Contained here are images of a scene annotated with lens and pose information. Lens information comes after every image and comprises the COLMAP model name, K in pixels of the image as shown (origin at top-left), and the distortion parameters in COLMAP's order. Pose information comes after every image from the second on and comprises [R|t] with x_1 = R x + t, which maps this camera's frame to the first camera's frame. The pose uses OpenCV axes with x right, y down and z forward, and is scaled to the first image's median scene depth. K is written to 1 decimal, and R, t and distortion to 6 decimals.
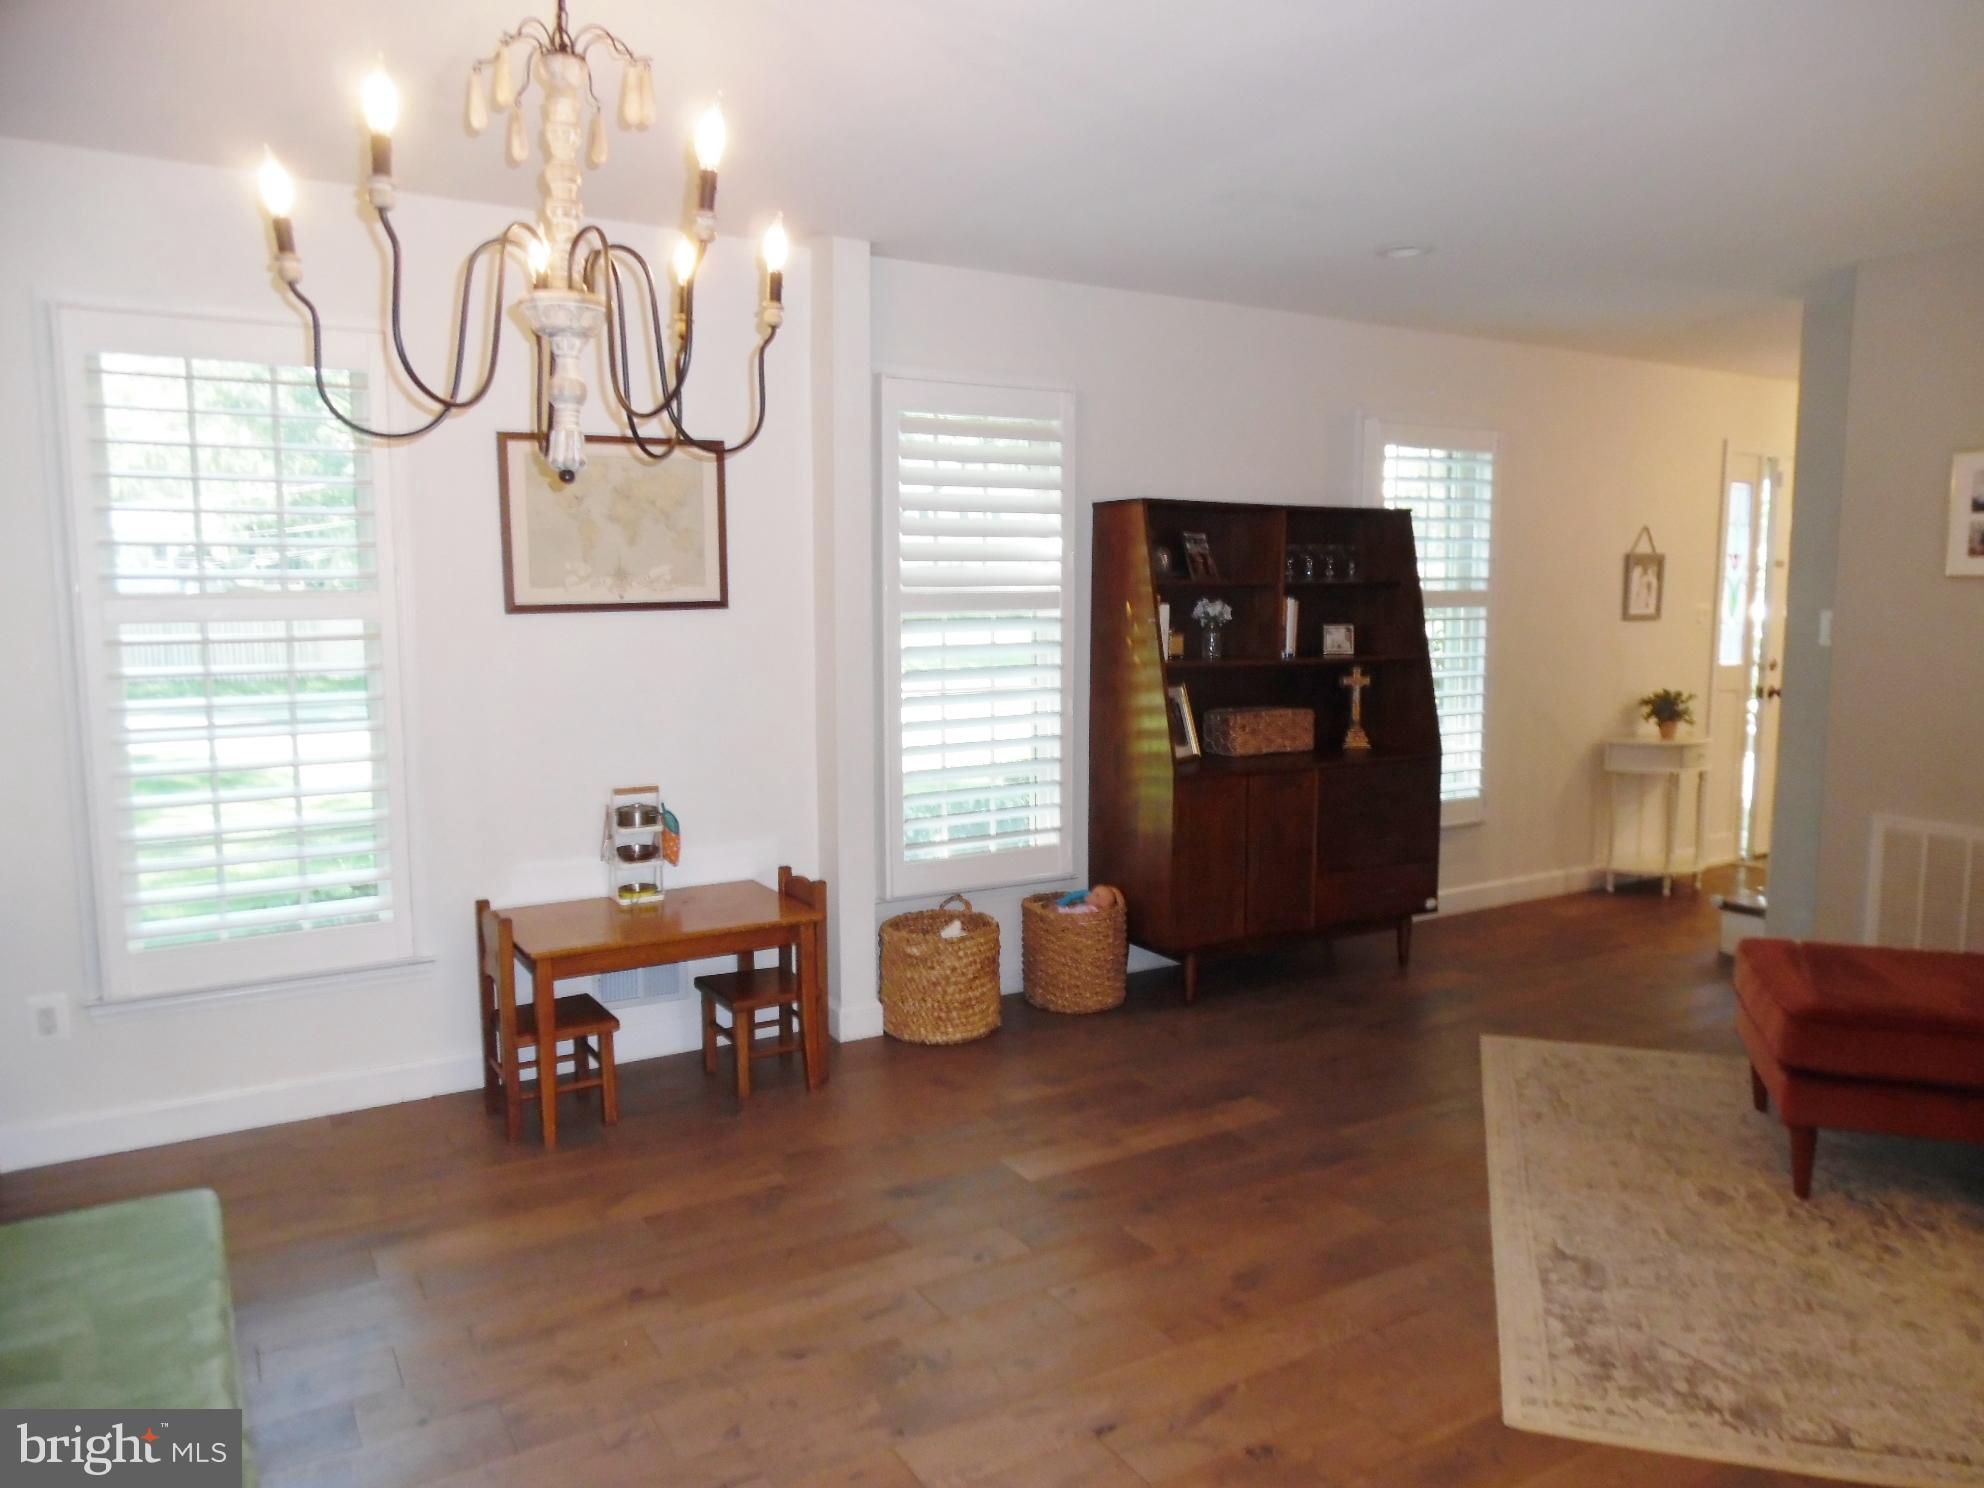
lens RADIAL K [[1396.5, 0, 992.0], [0, 1396.5, 744.0], [0, 0, 1]] dist [-0.006046, -0.002487]
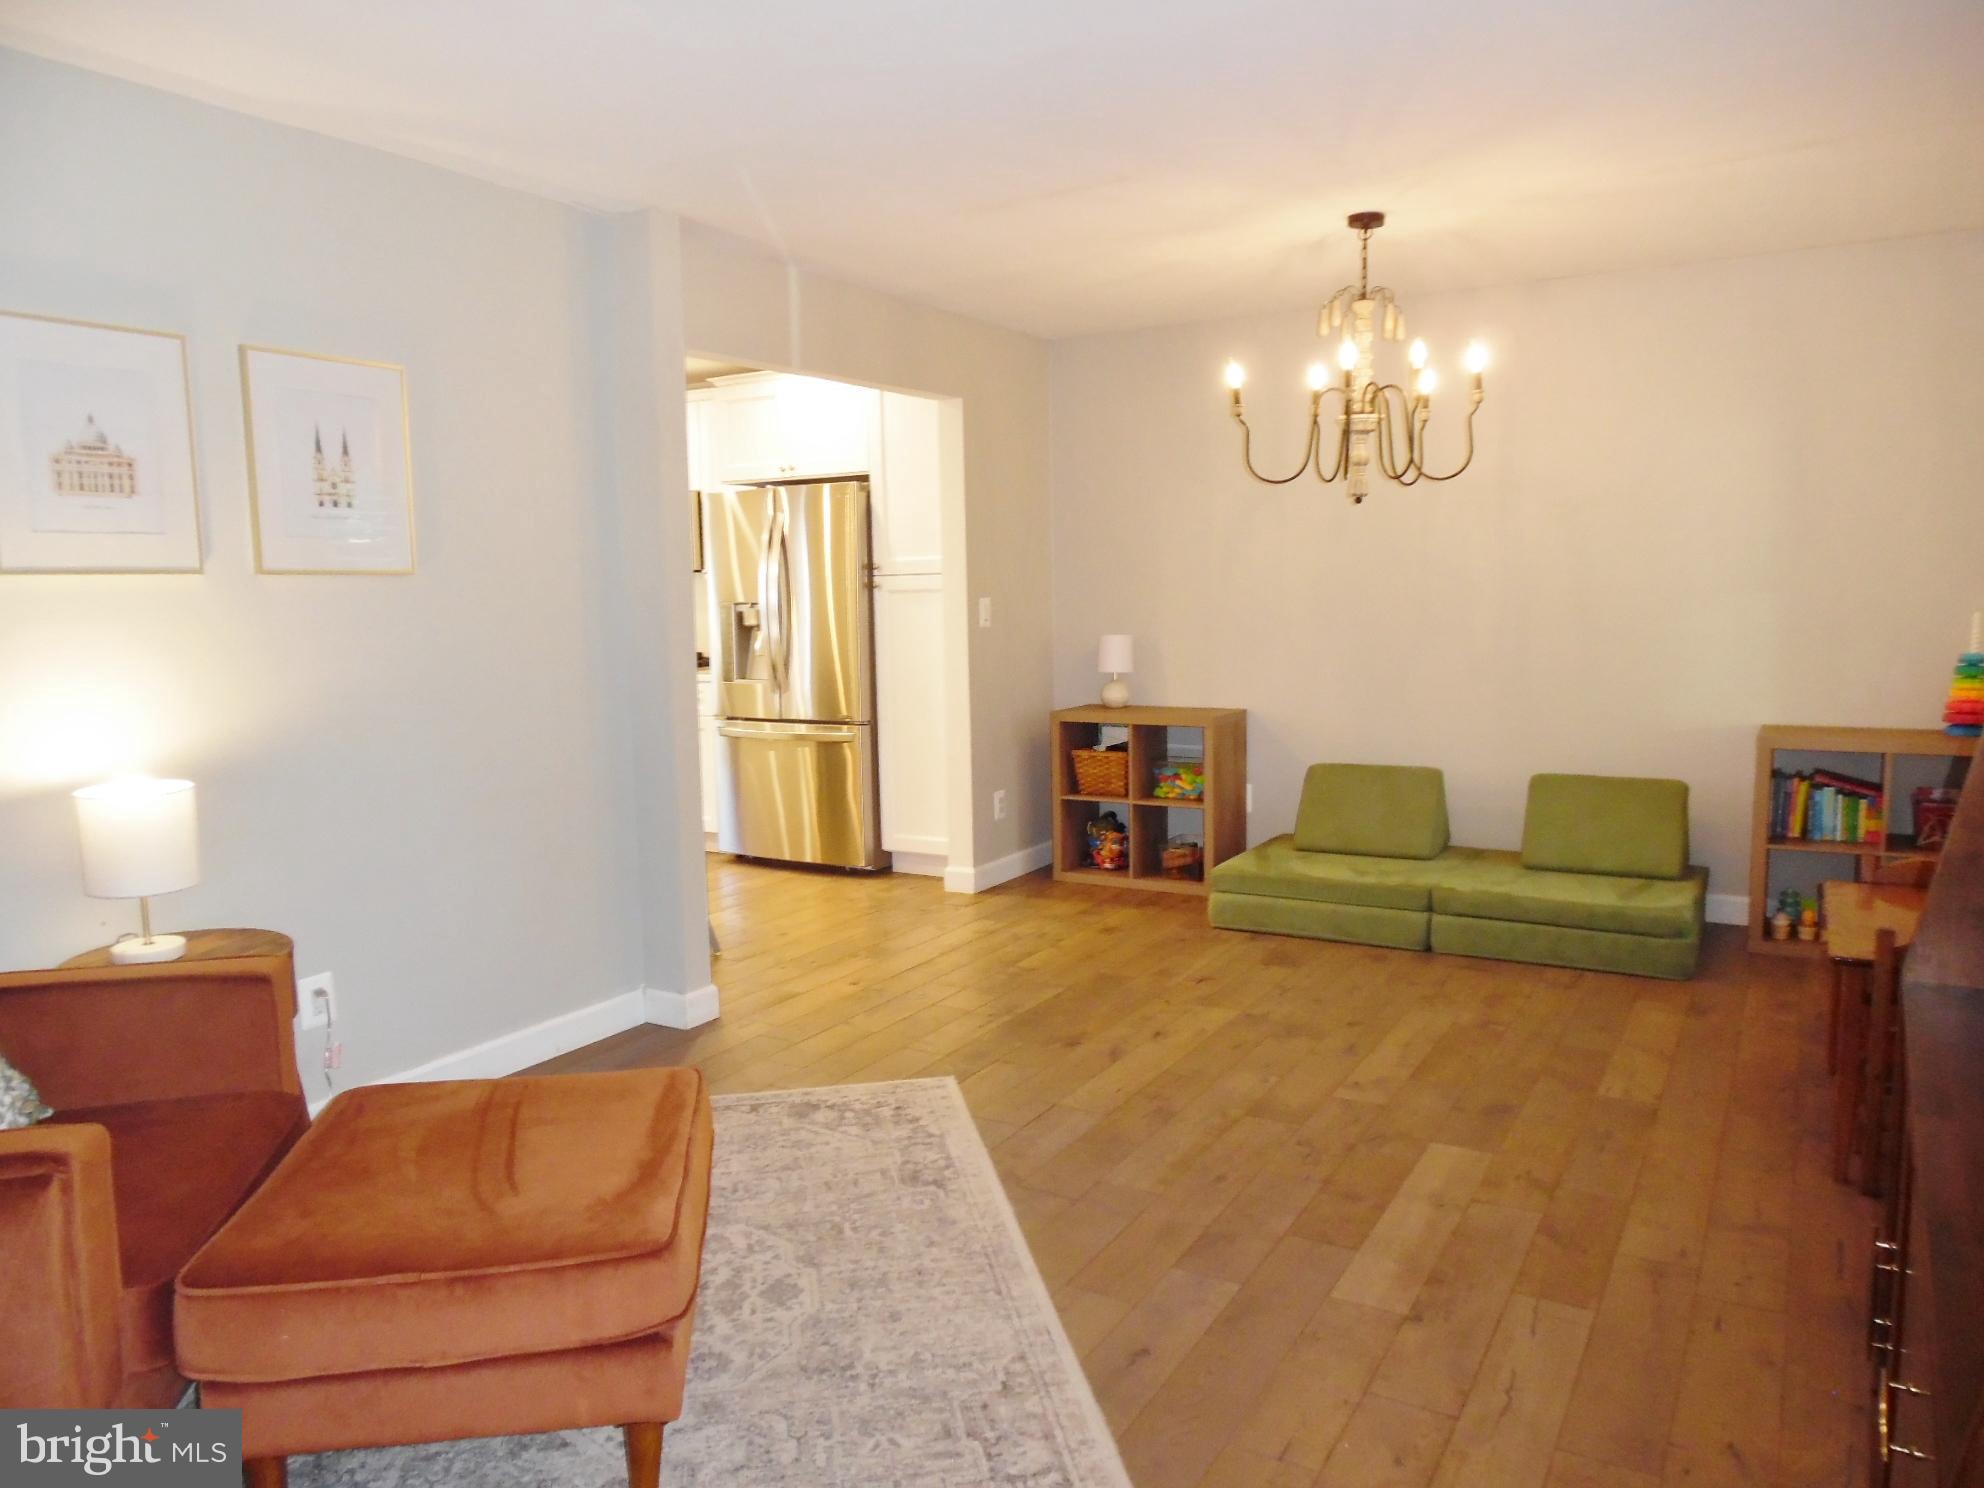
lens RADIAL K [[1396.5, 0, 992.0], [0, 1396.5, 744.0], [0, 0, 1]] dist [-0.006046, -0.002487]
pose [[-0.880915, 0.067891, -0.468380, 0.949026], [-0.041932, 0.974570, 0.220126, -0.218021], [0.471413, 0.213552, -0.855666, 2.079416]]
